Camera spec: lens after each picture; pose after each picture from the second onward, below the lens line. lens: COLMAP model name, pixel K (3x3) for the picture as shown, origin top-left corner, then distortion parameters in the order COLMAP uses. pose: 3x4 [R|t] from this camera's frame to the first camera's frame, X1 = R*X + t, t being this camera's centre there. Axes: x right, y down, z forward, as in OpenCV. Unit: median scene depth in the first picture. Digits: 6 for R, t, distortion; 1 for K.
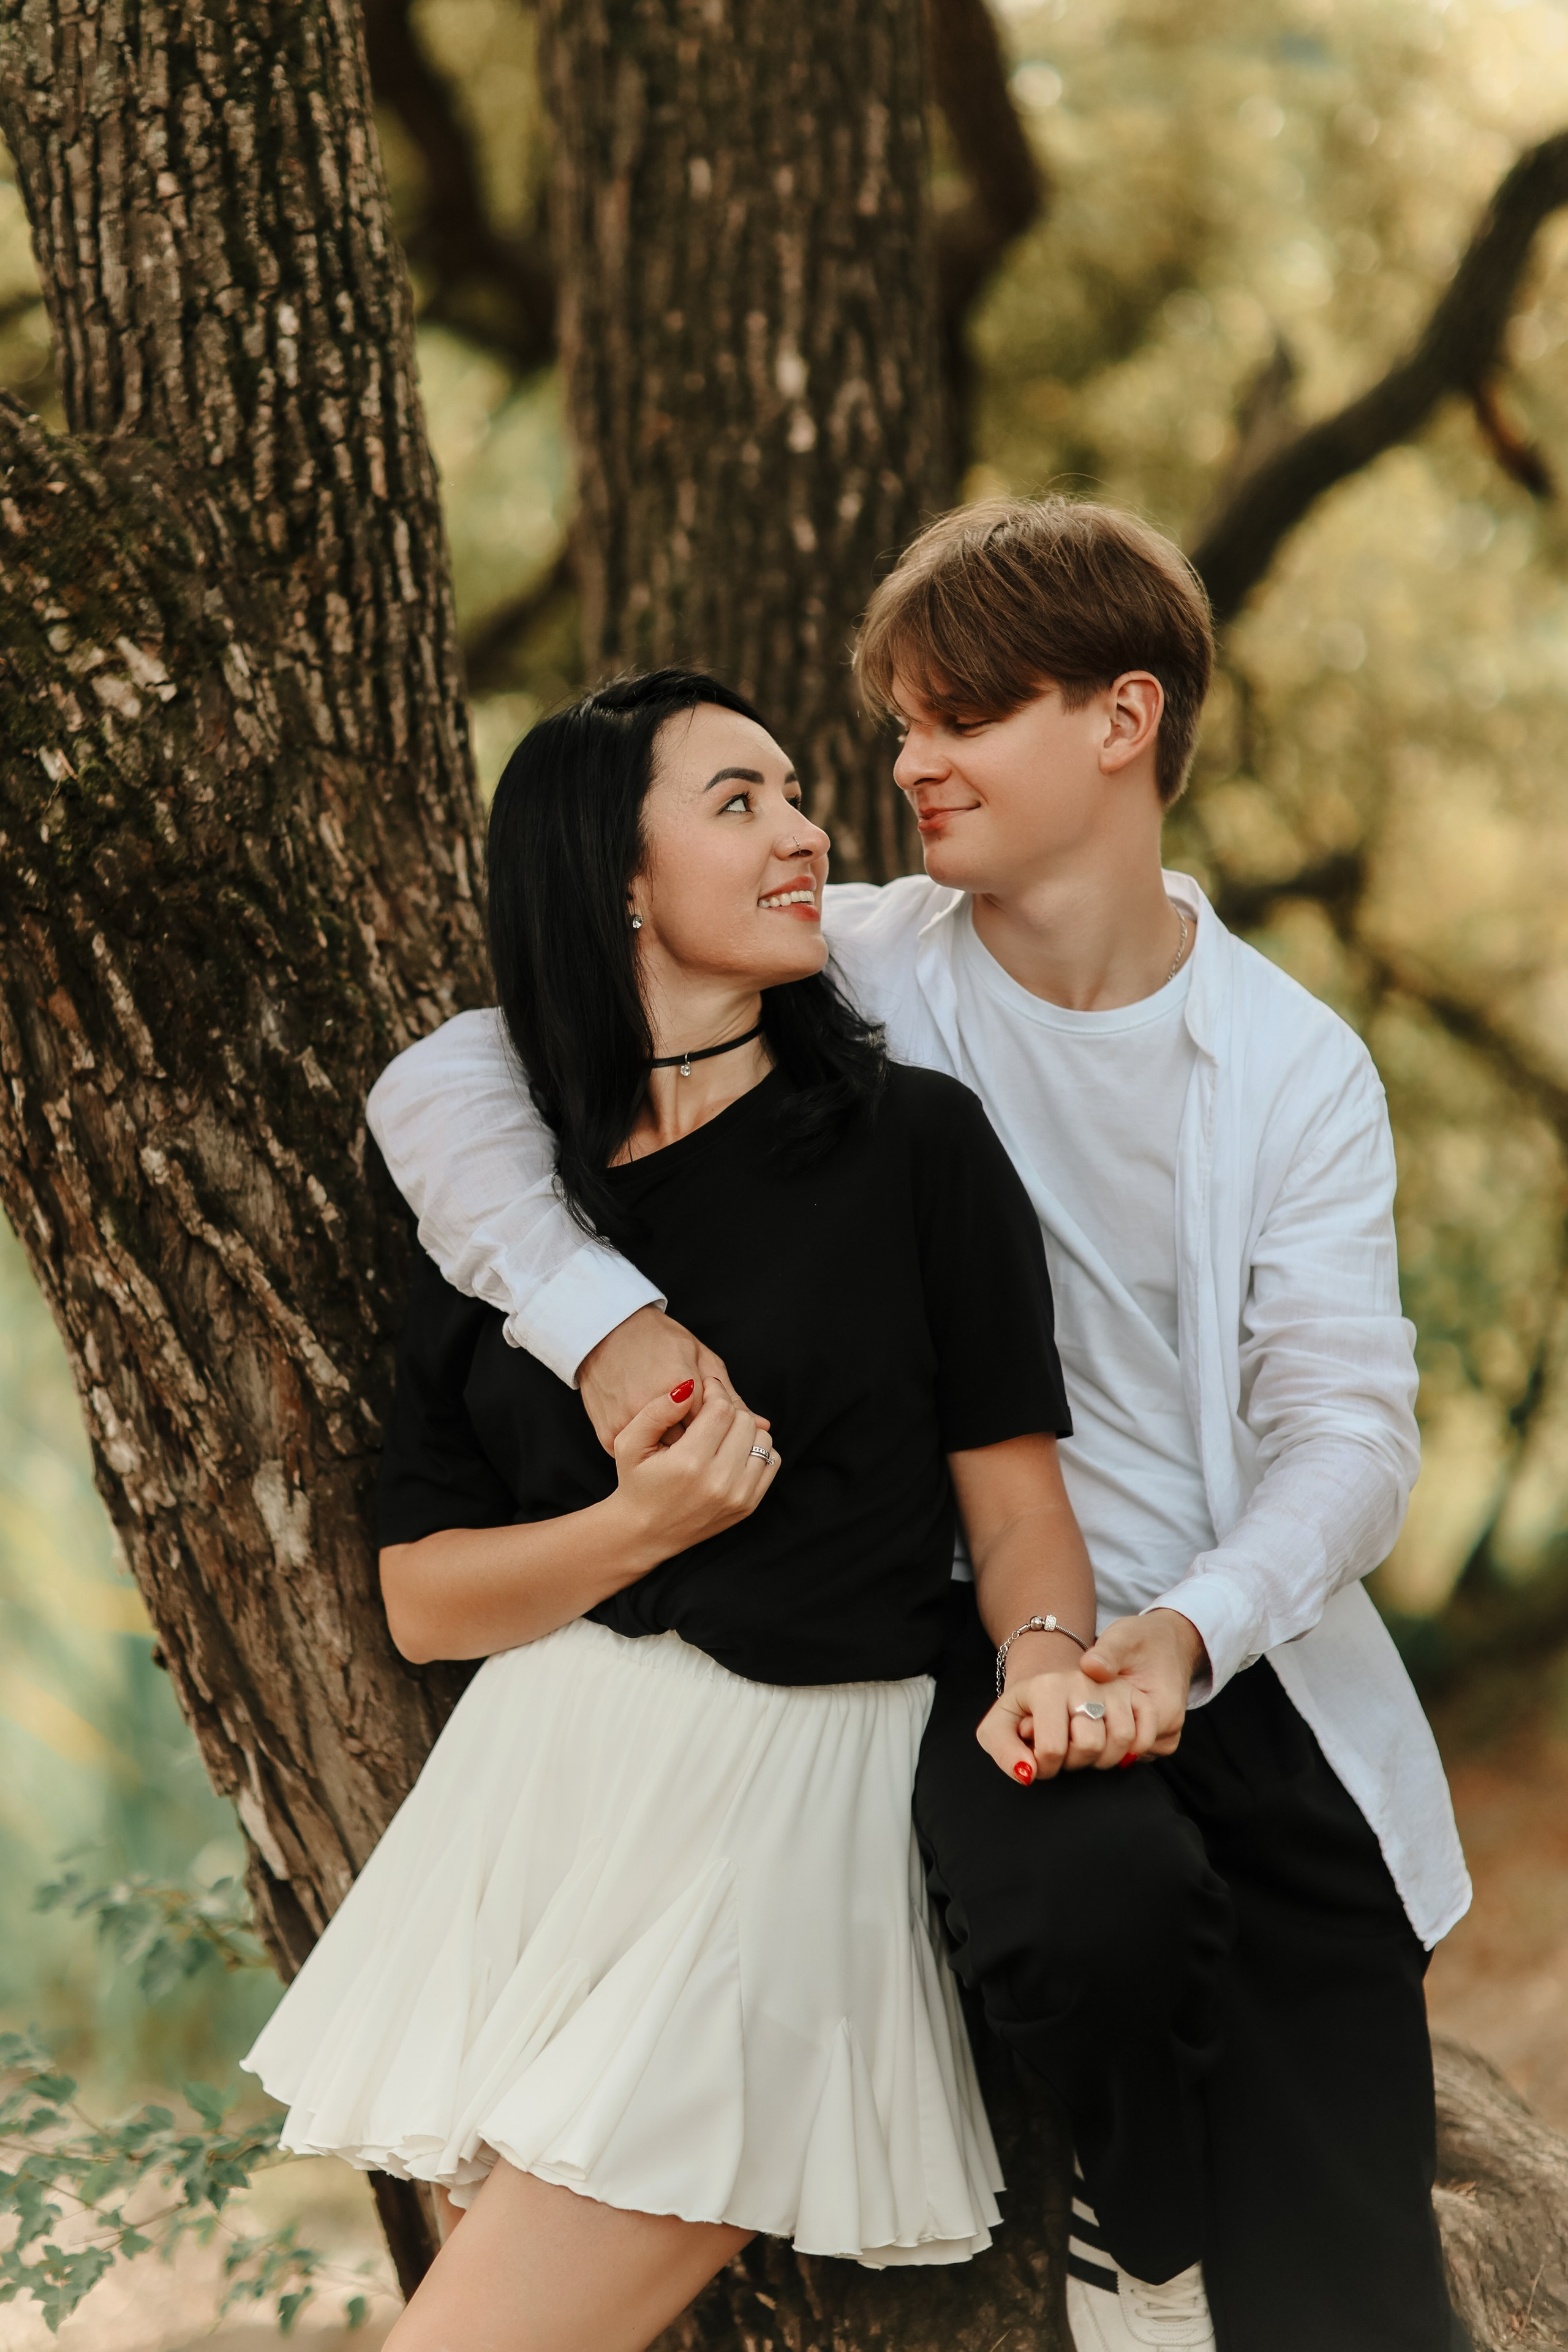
lens RADIAL K [[5653.1, 0, 785.6], [0, 5653.1, 1158.8], [0, 0, 1]] dist [-0.169013, 0.000000]
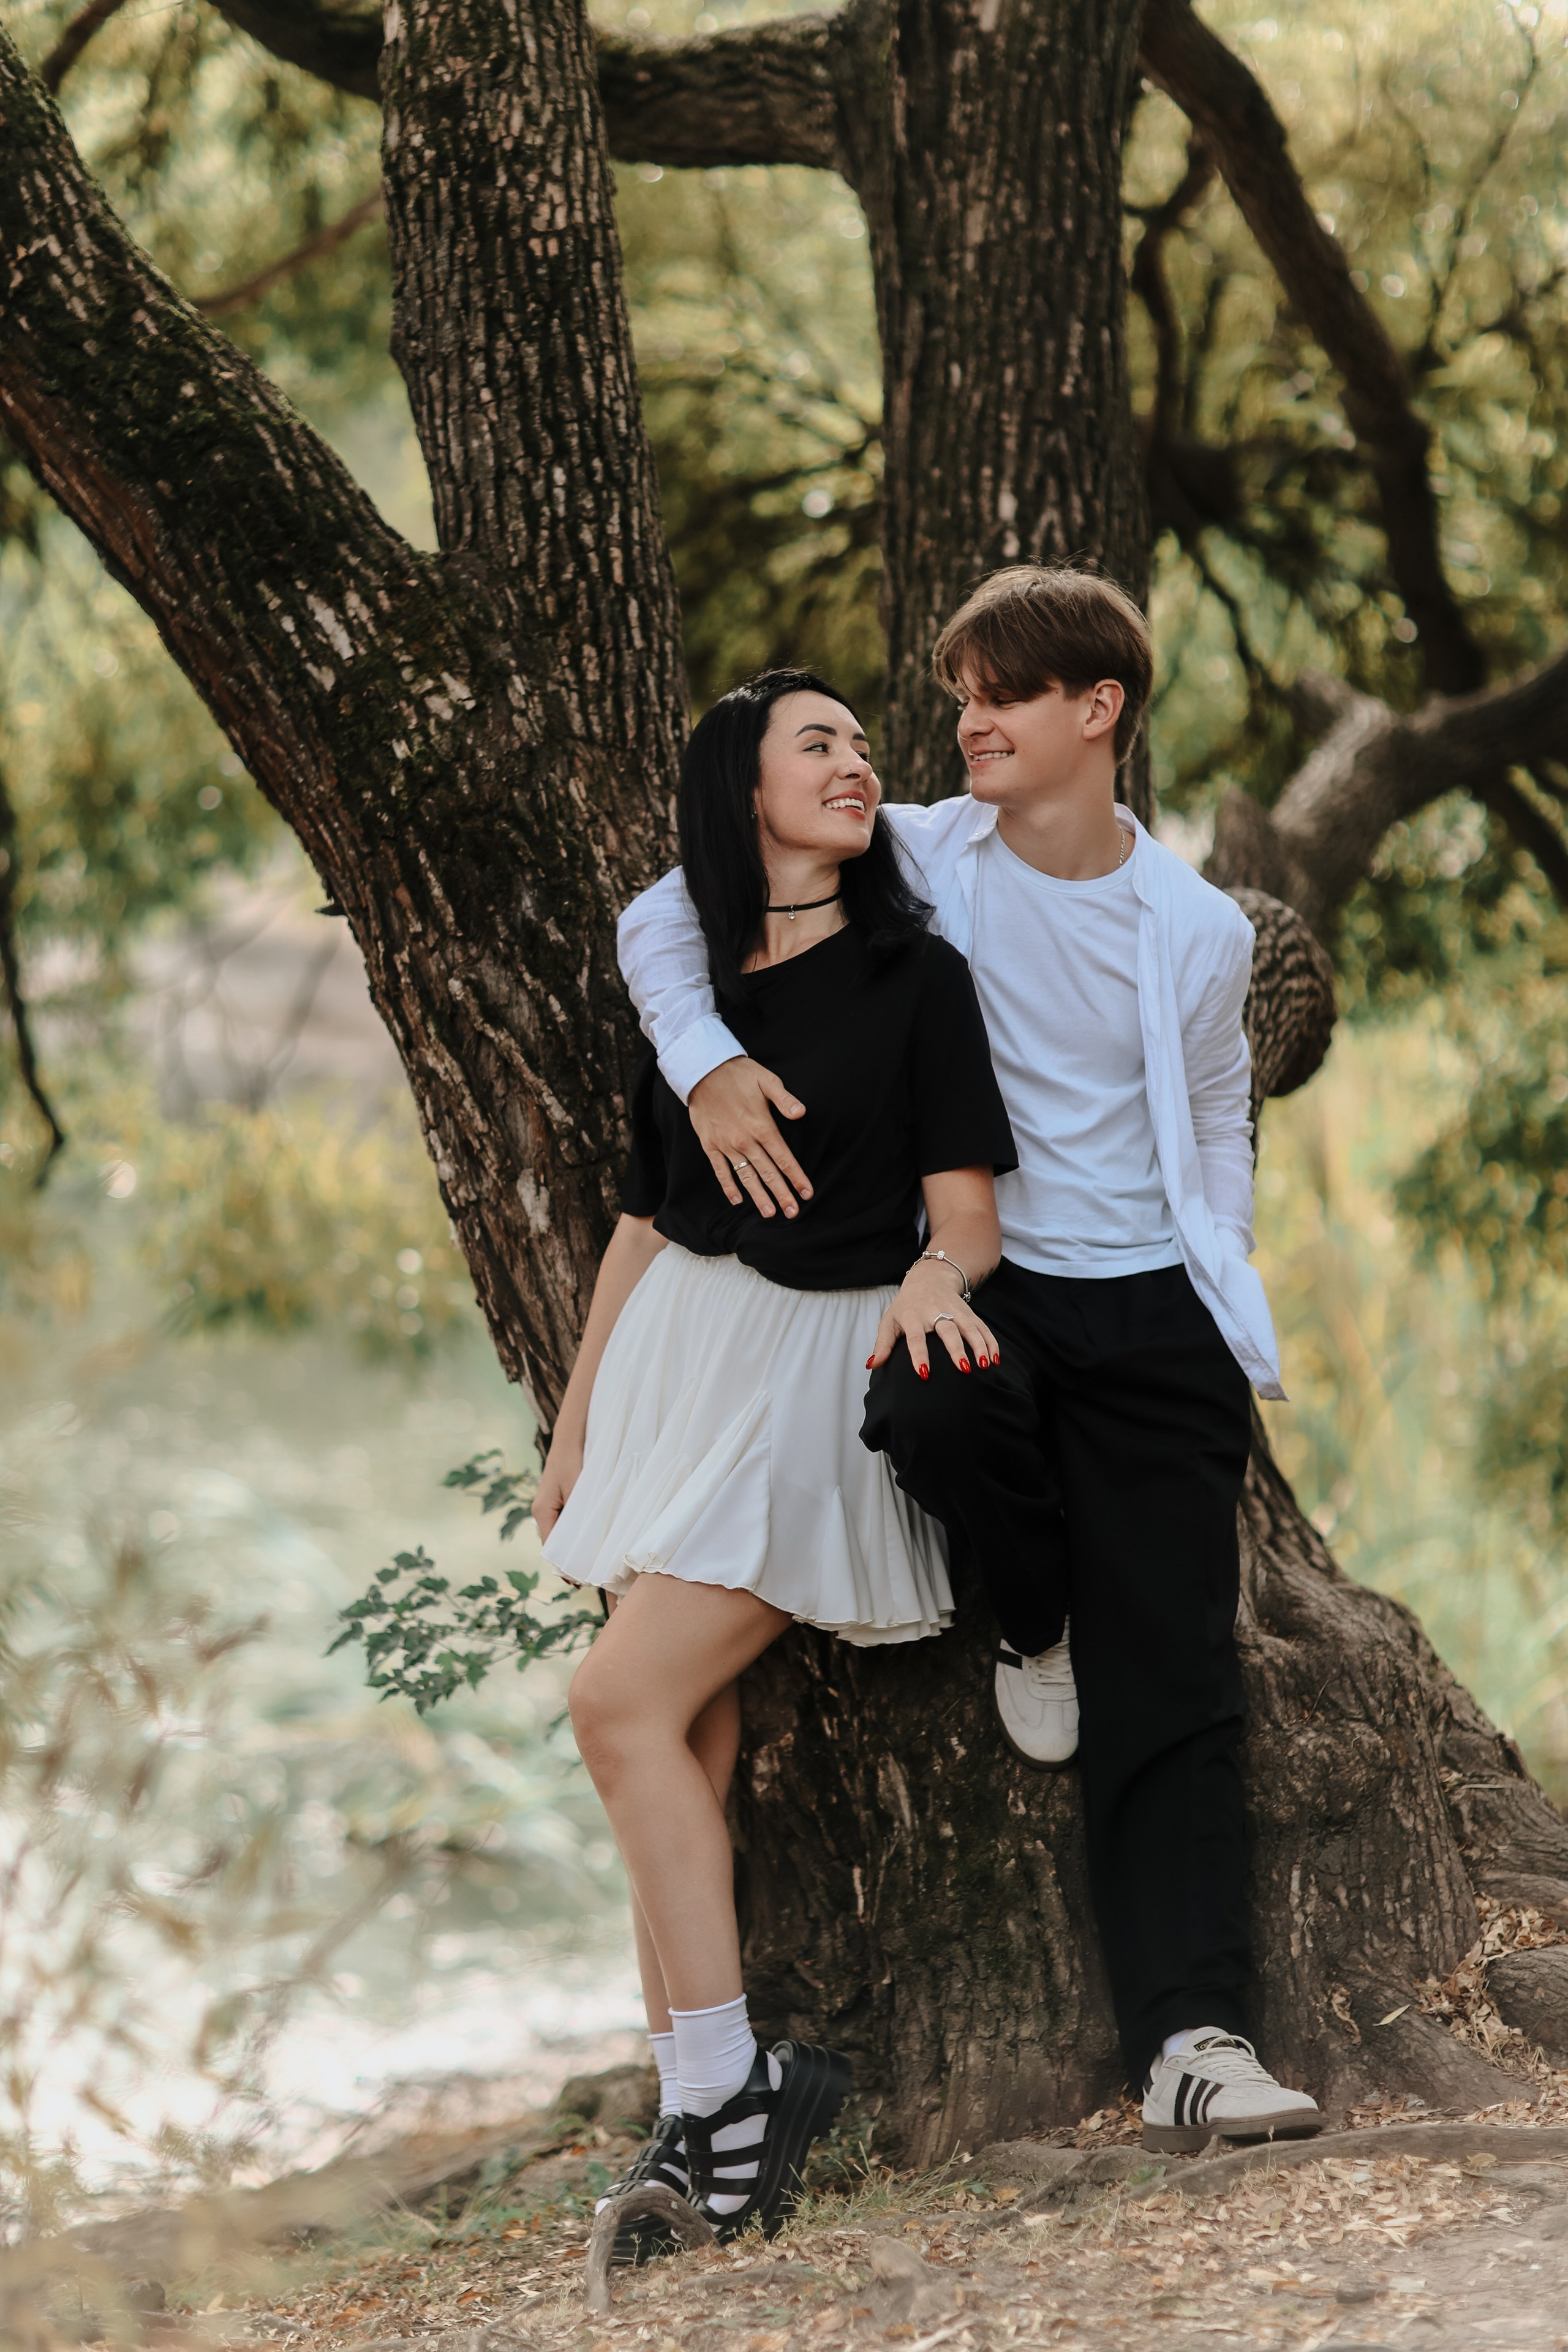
lens RADIAL K [[5653.1, 0, 784.1], [0, 5653.1, 1188.2], [0, 0, 1]] dist [-0.169013, 0.000000]
pose [[0.979078, -0.012794, -0.203081, 0.303366], [0.006566, 0.999488, -0.031311, 0.107019], [0.203377, 0.029323, 0.978661, -0.568049]]
